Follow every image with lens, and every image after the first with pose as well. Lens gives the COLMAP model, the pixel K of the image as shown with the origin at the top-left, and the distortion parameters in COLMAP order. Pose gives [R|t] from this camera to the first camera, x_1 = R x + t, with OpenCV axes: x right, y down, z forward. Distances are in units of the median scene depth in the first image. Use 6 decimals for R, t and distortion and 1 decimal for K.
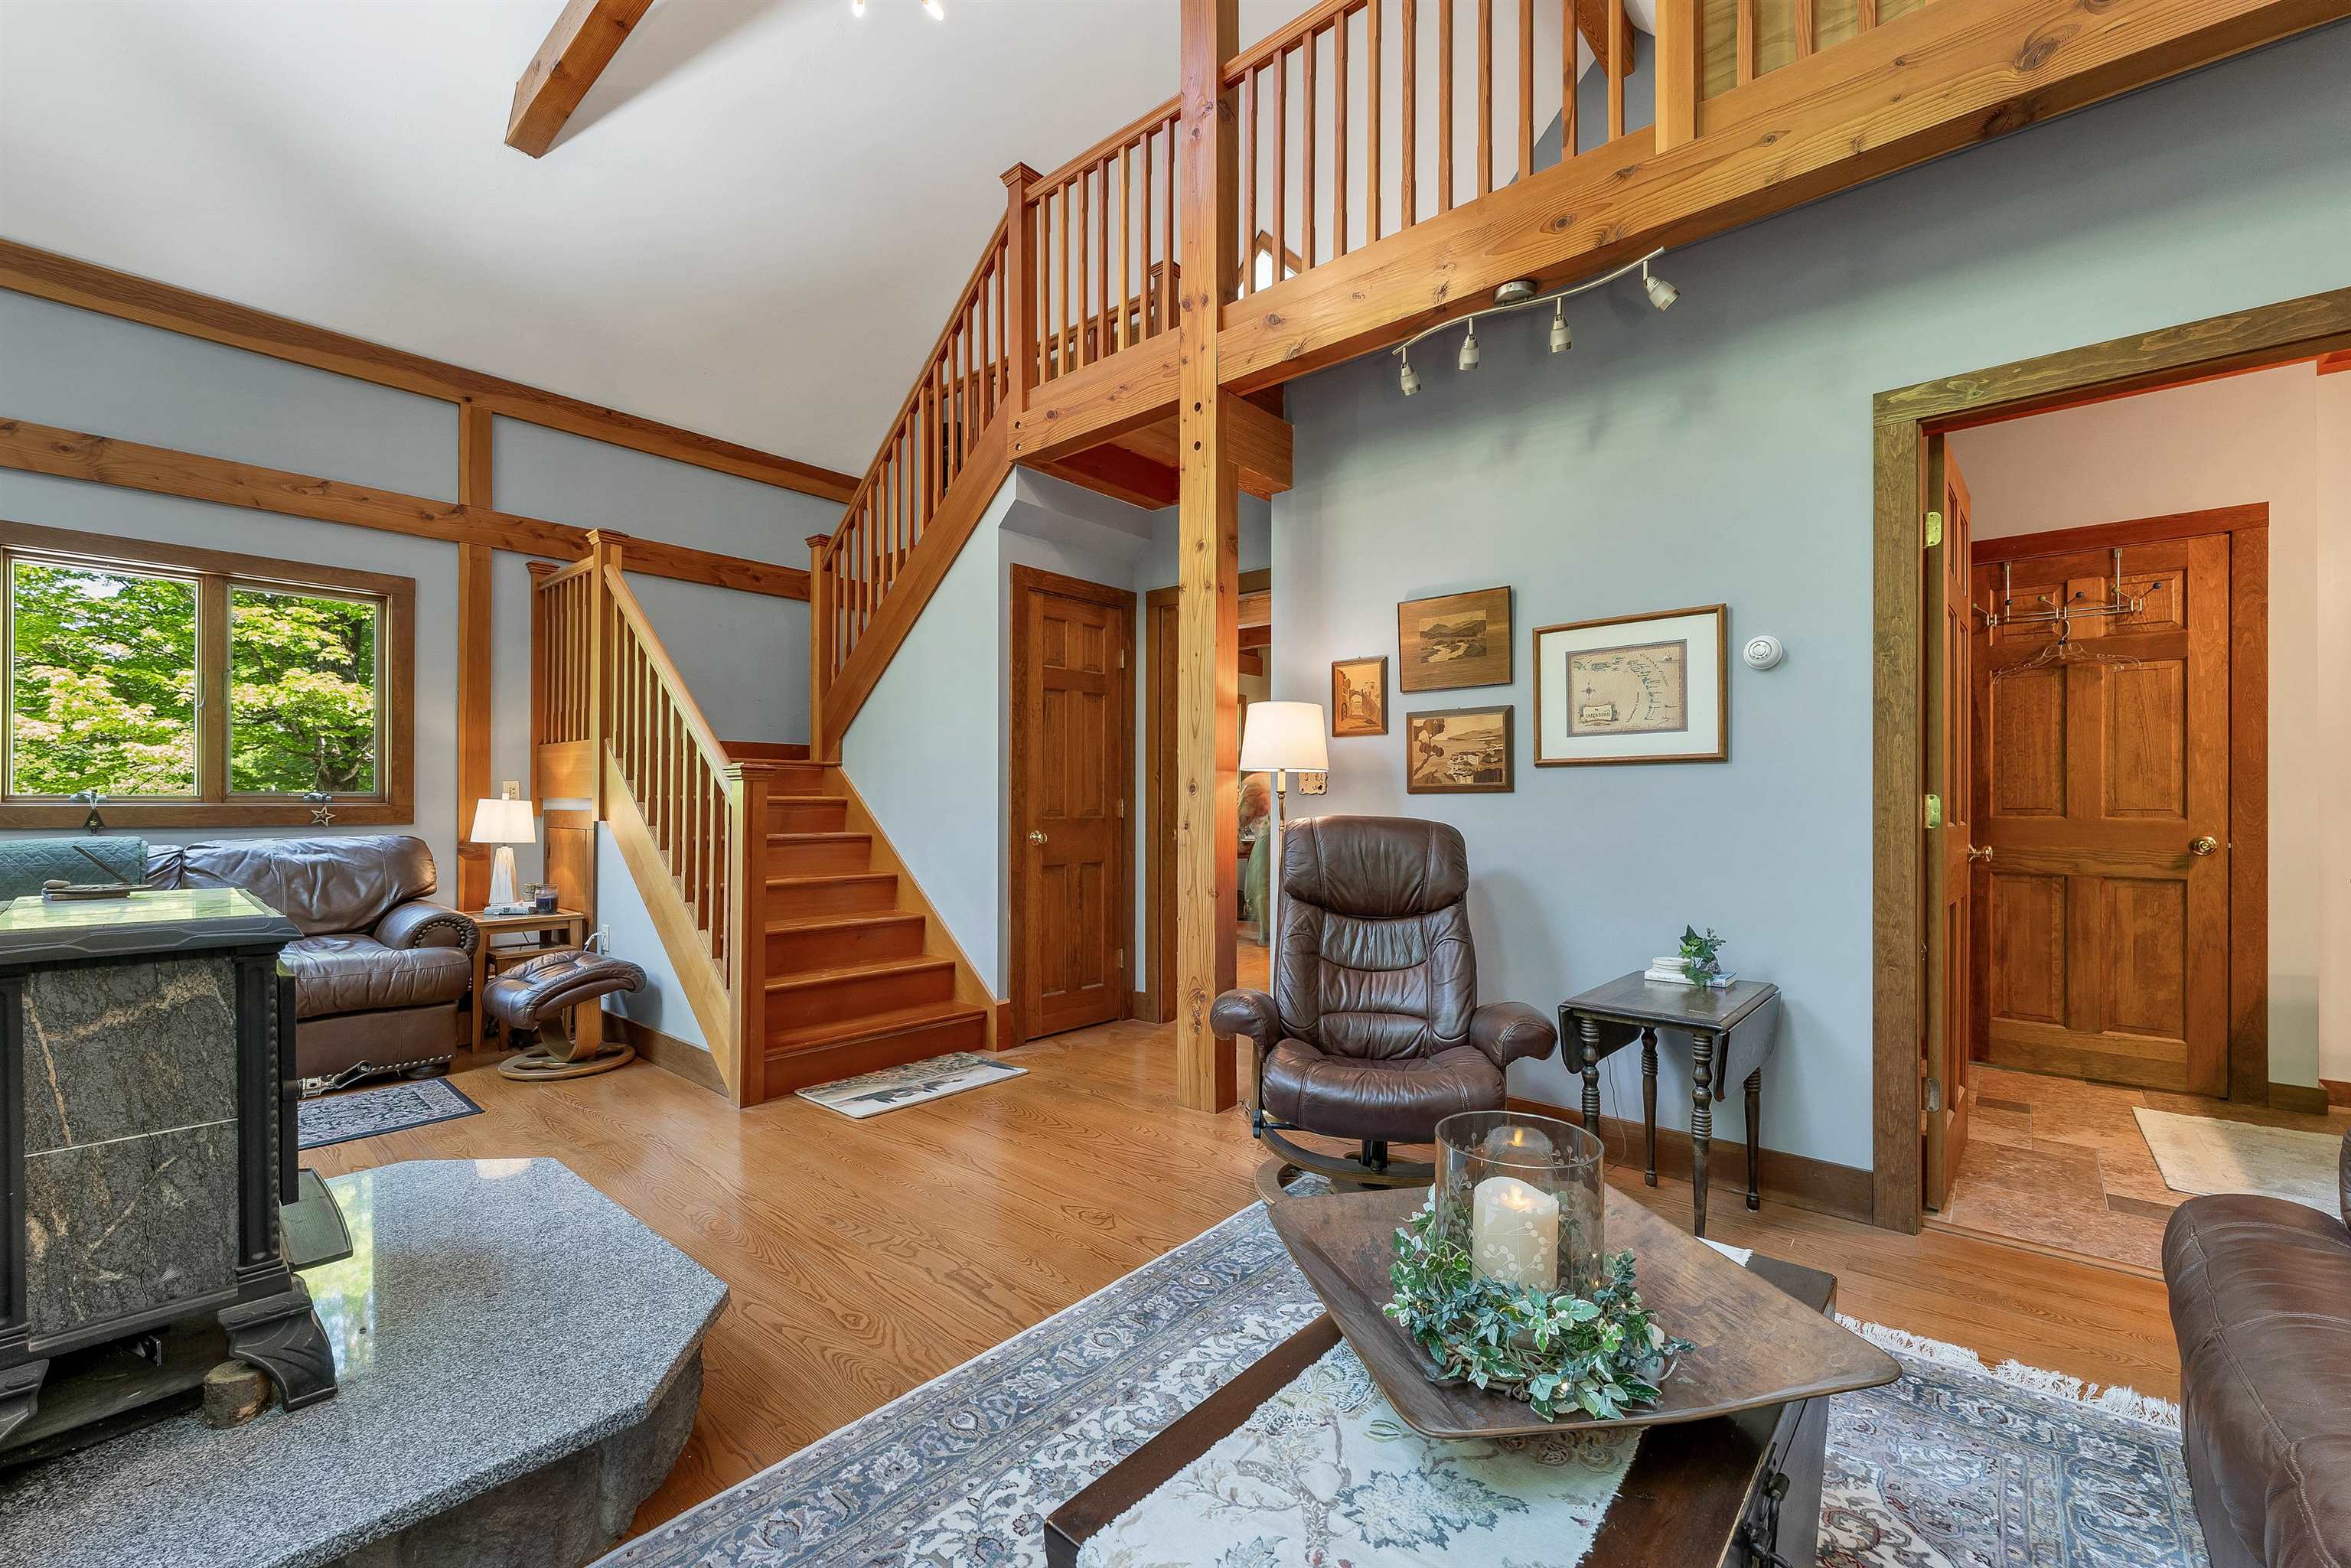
lens RADIAL K [[978.2, 0, 1157.2], [0, 978.2, 798.3], [0, 0, 1]] dist [-0.000911, 0.000478]
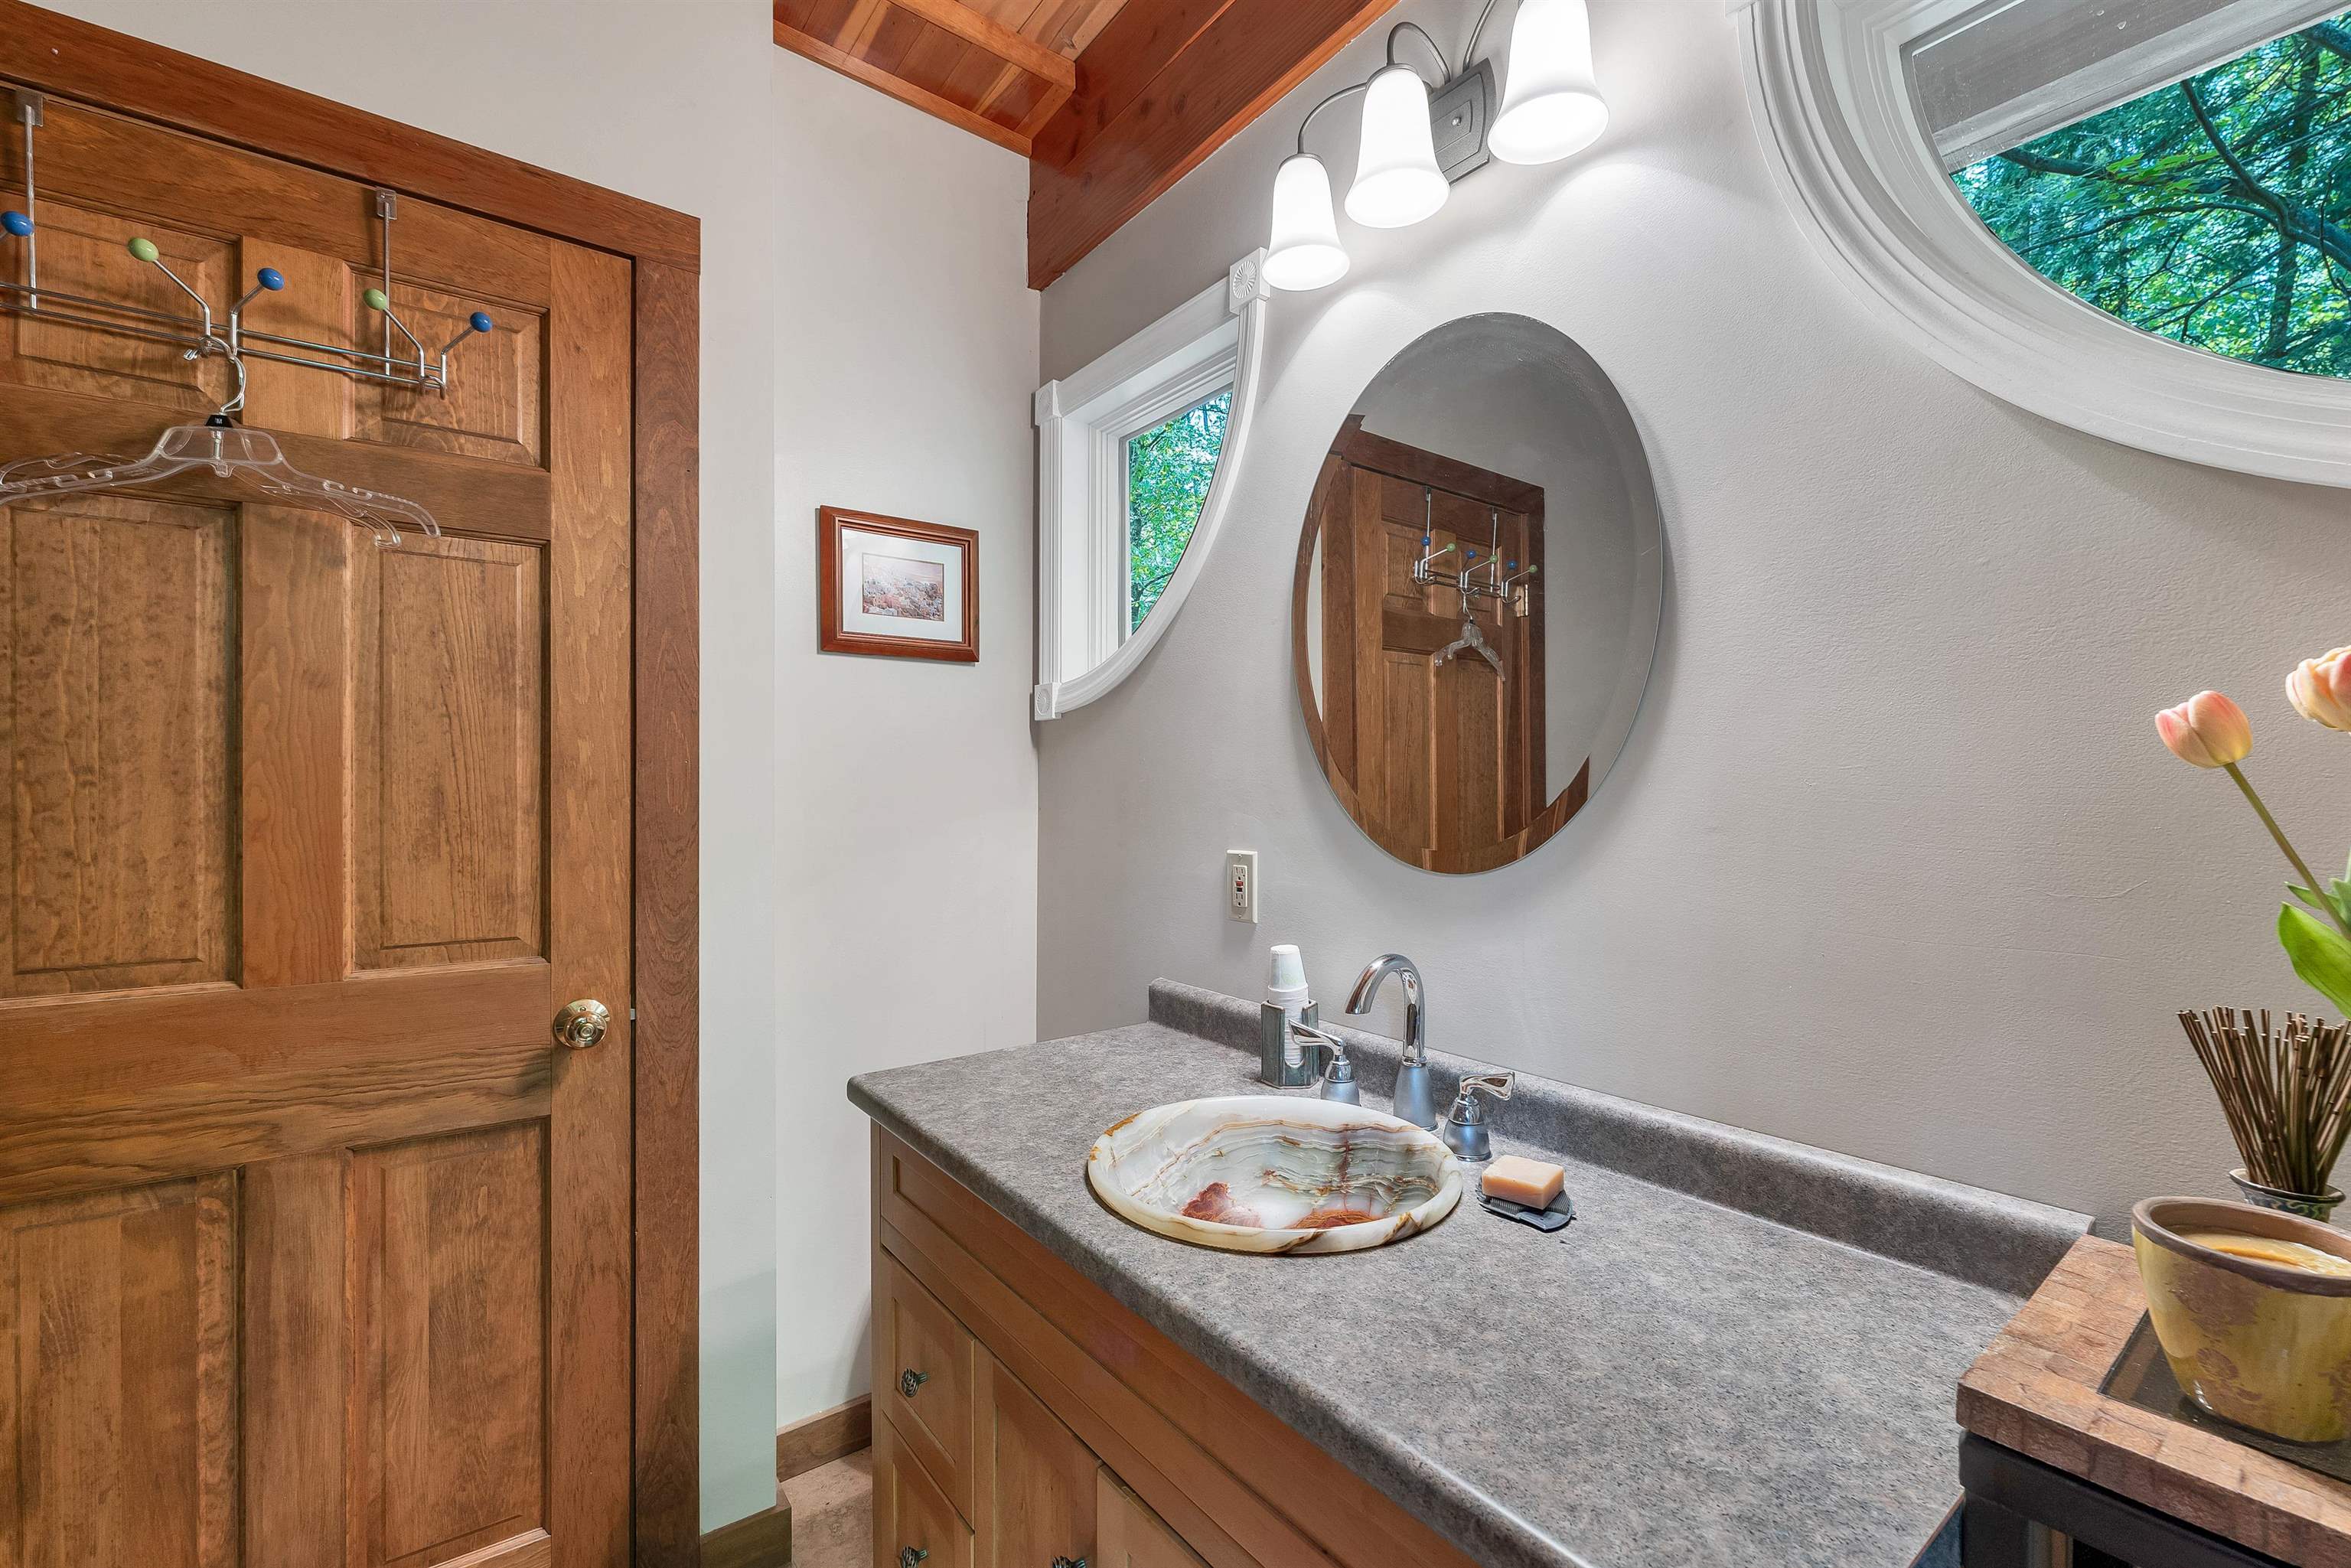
lens RADIAL K [[978.2, 0, 1156.3], [0, 978.2, 795.6], [0, 0, 1]] dist [-0.000911, 0.000478]
pose [[0.188603, -0.000695, 0.982053, 0.695625], [0.001079, 0.999999, 0.000501, -0.042632], [-0.982053, 0.000965, 0.188603, 0.669125]]
